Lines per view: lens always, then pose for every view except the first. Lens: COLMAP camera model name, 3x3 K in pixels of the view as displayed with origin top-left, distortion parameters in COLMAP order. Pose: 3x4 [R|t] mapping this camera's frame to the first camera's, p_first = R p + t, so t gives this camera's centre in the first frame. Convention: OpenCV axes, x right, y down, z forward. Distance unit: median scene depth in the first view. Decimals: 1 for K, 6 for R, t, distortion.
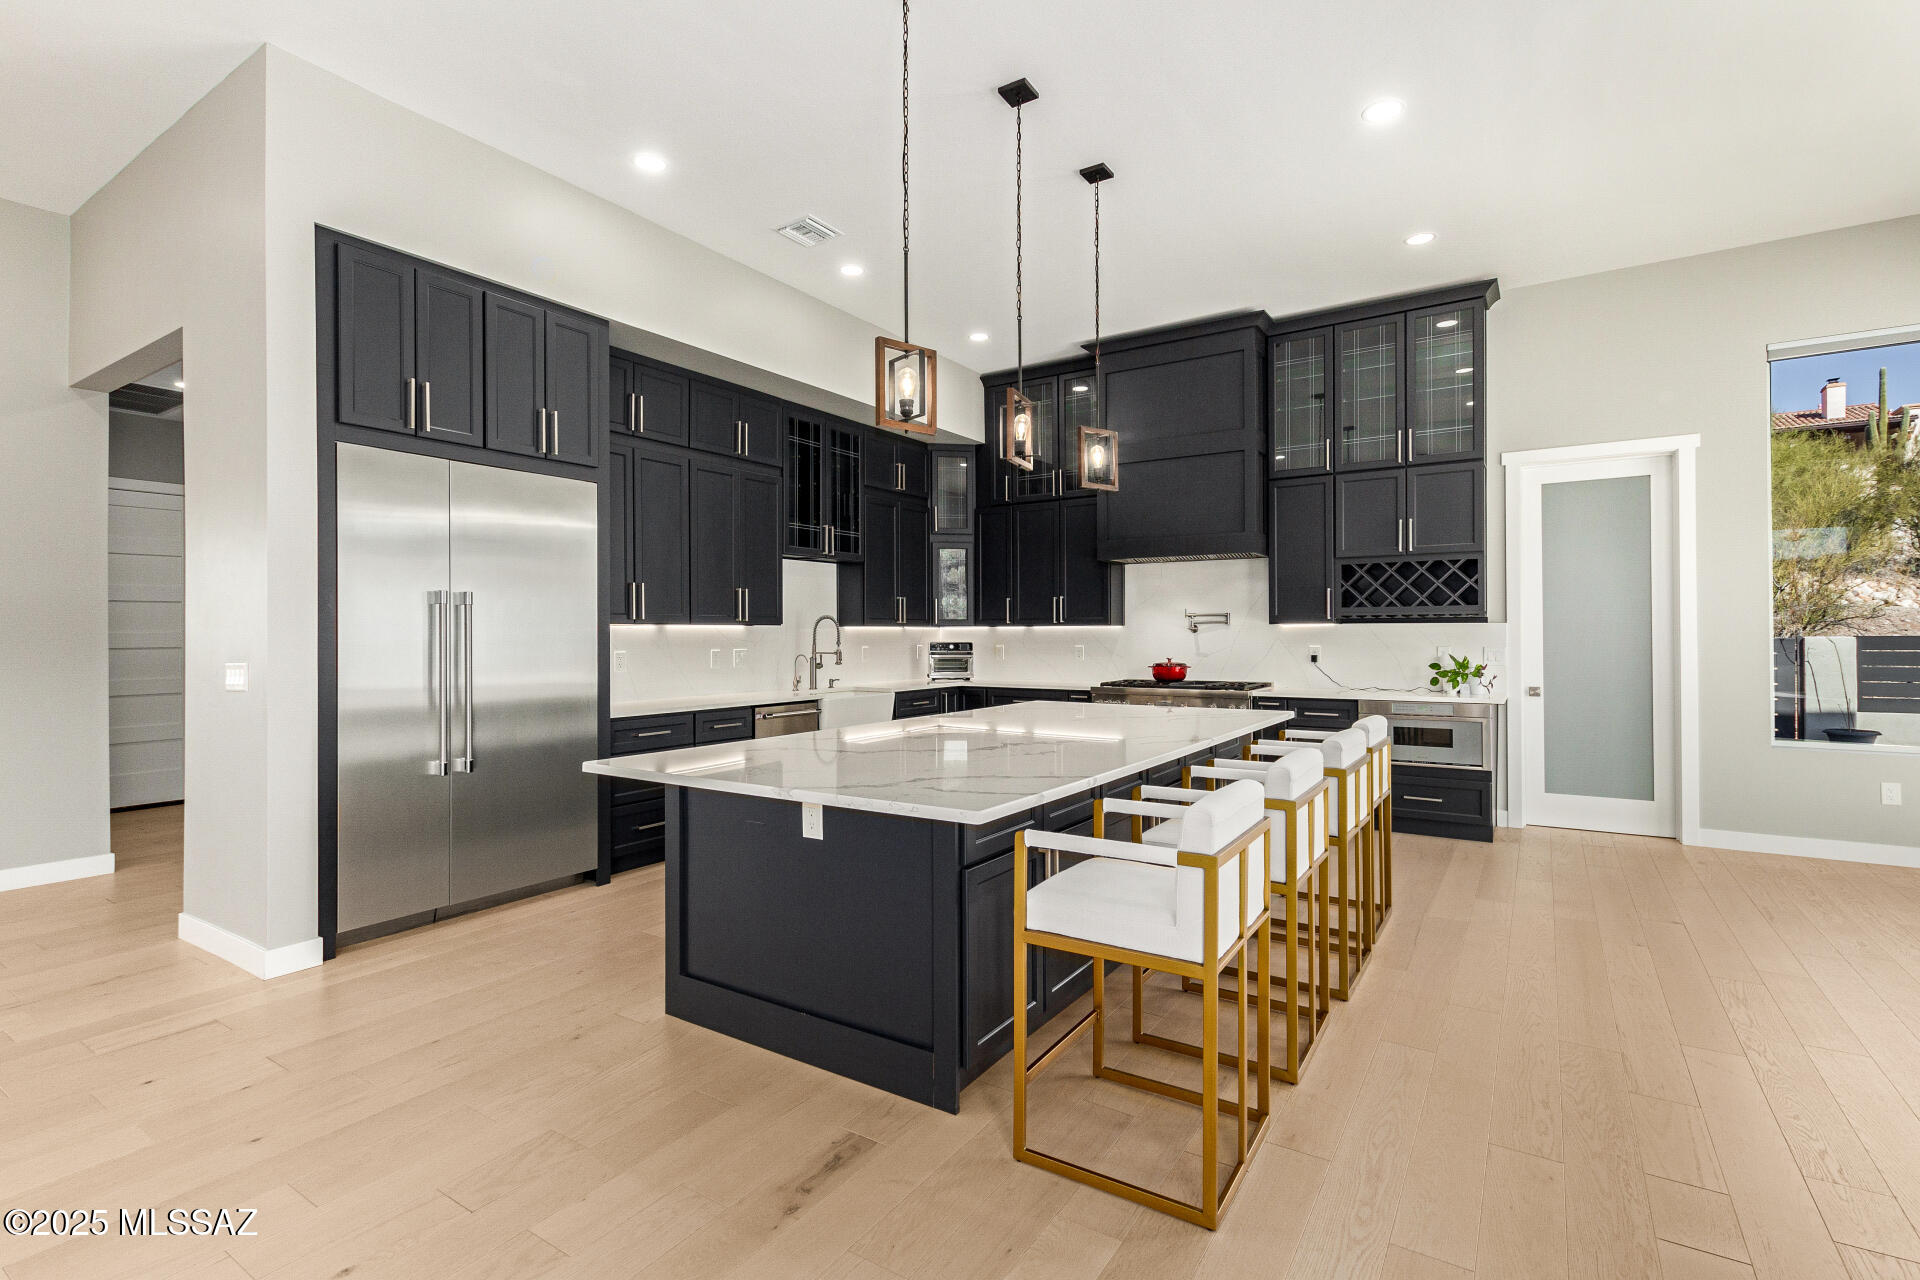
lens RADIAL K [[891.5, 0, 955.2], [0, 891.5, 638.8], [0, 0, 1]] dist [0.013709, -0.005000]
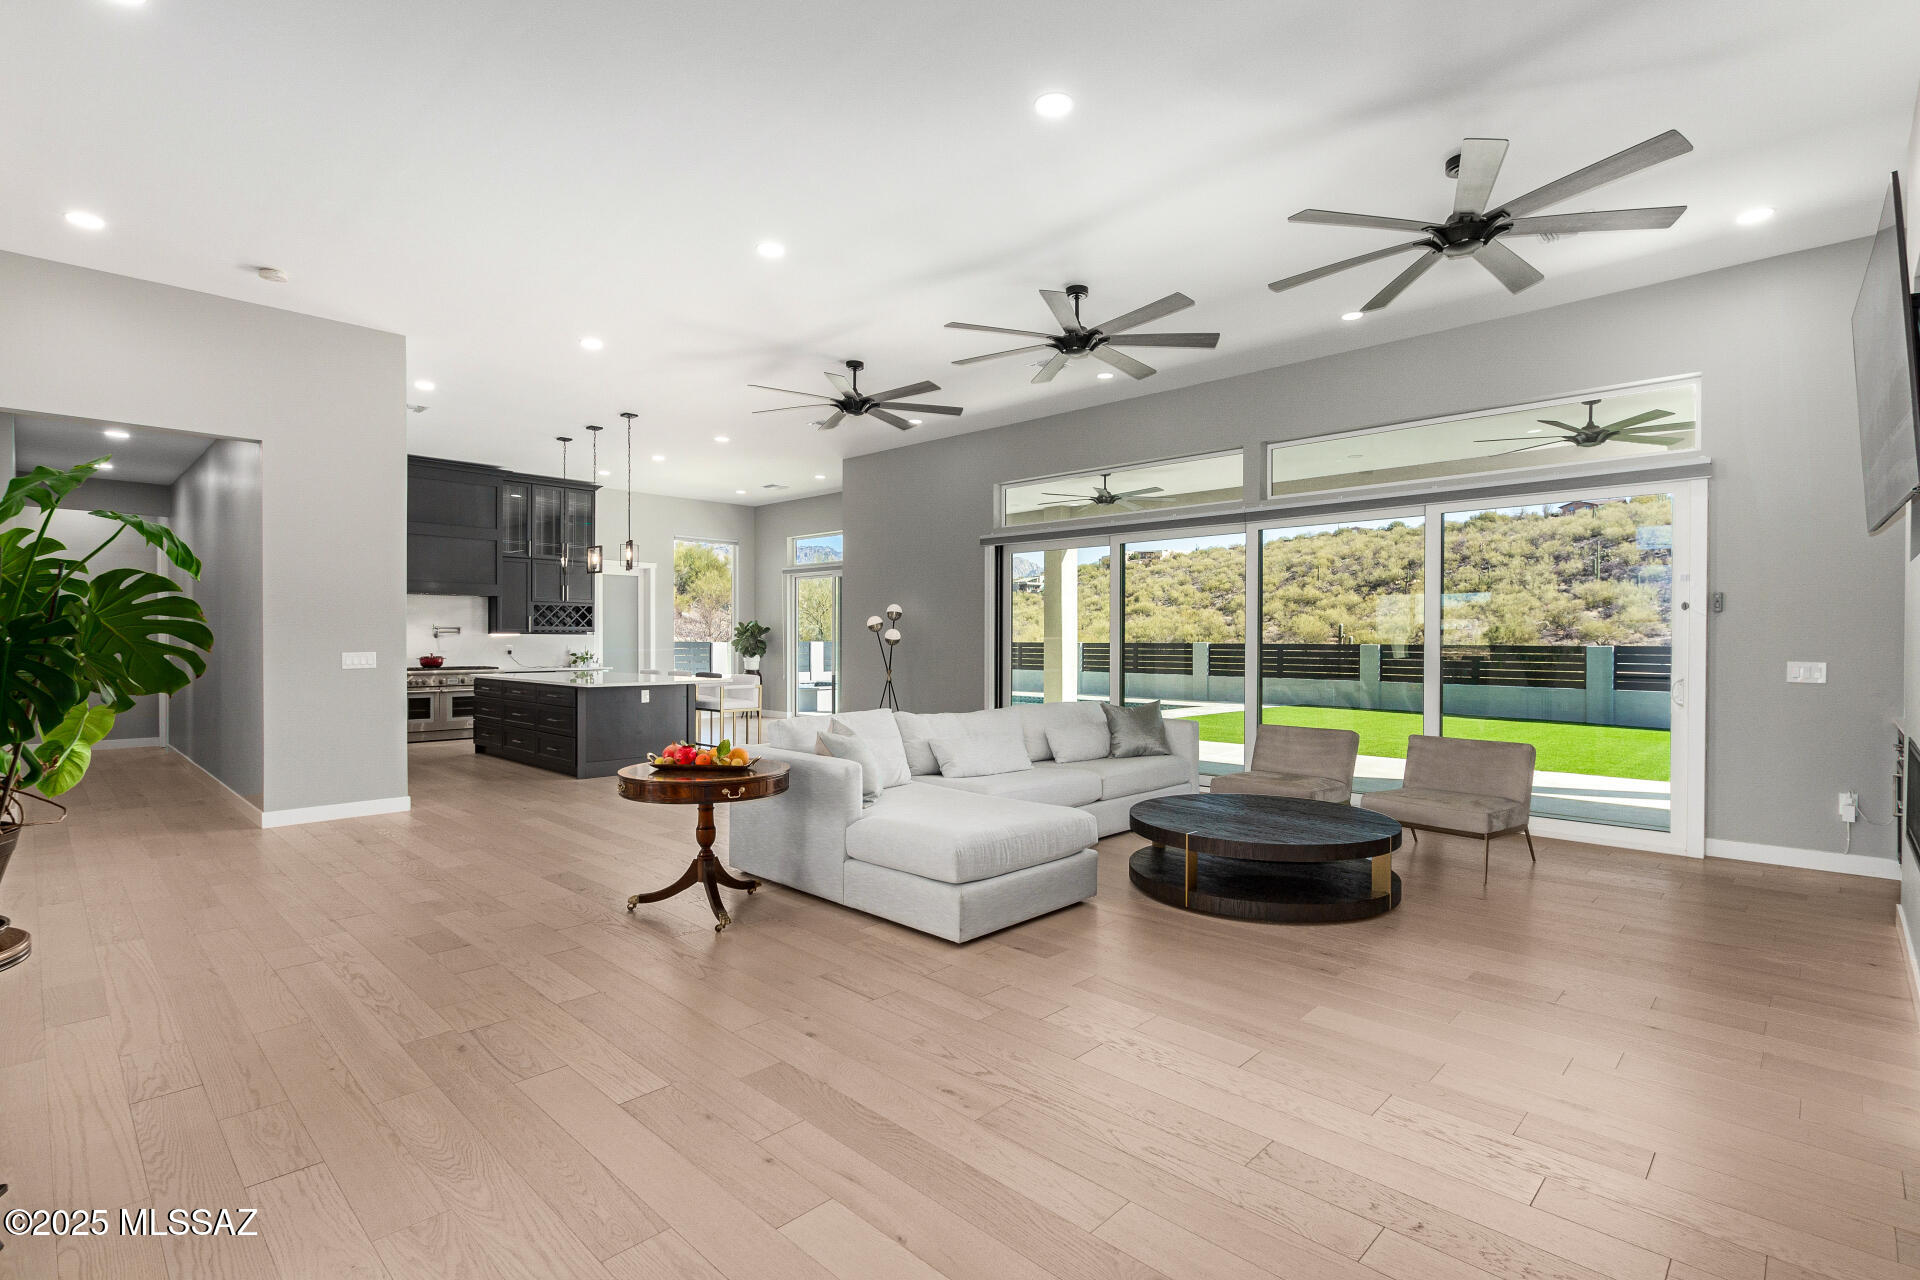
lens RADIAL K [[943.1, 0, 971.8], [0, 943.1, 655.7], [0, 0, 1]] dist [0.019003, -0.002117]
pose [[0.184767, -0.011403, 0.982716, -1.535401], [-0.000026, 0.999933, 0.011608, 0.006844], [-0.982782, -0.002170, 0.184754, -0.368266]]
